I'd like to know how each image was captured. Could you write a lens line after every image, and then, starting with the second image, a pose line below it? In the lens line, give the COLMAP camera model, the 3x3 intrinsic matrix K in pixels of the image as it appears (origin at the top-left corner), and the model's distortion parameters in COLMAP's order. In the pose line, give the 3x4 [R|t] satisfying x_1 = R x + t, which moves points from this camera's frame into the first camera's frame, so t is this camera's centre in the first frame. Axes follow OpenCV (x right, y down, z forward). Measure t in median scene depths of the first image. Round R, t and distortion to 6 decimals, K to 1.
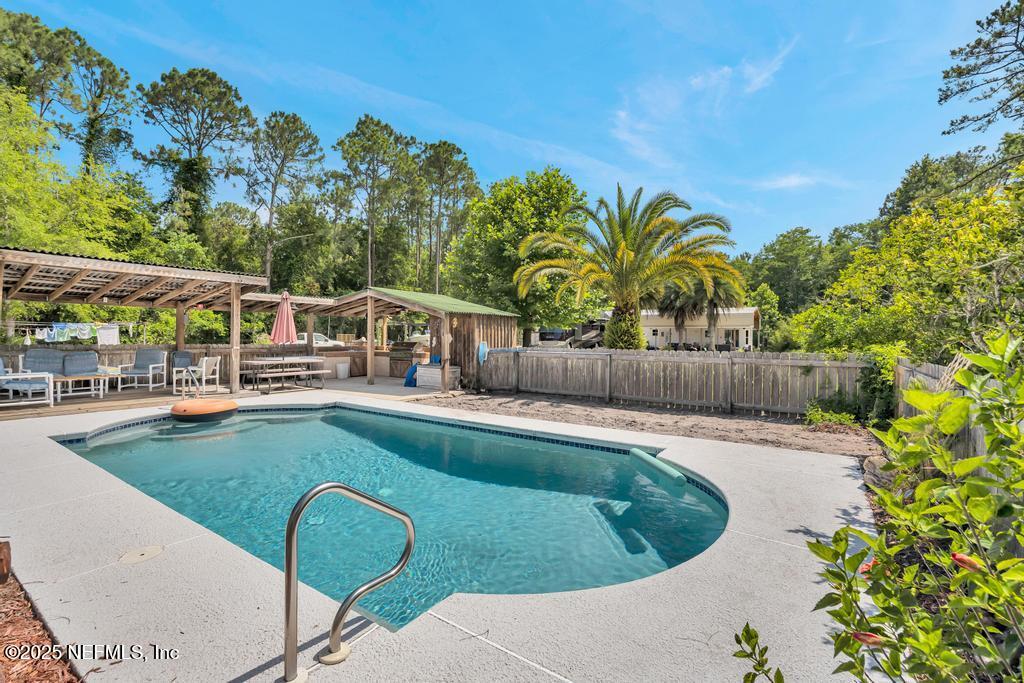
lens RADIAL K [[460.6, 0, 512.0], [0, 460.6, 341.5], [0, 0, 1]] dist [-0.012739, 0.000321]
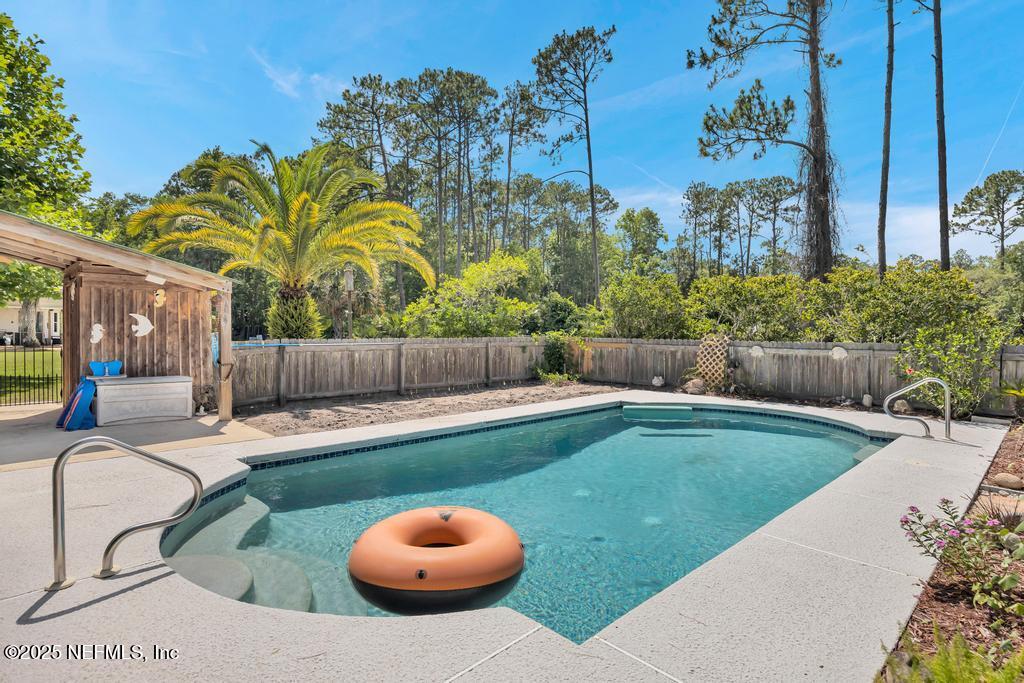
lens RADIAL K [[536.2, 0, 507.9], [0, 536.2, 337.7], [0, 0, 1]] dist [-0.006019, 0.000557]
pose [[0.201786, -0.022376, 0.979174, -0.257054], [0.001369, 0.999744, 0.022564, -0.002742], [-0.979429, -0.003212, 0.201765, 0.177972]]
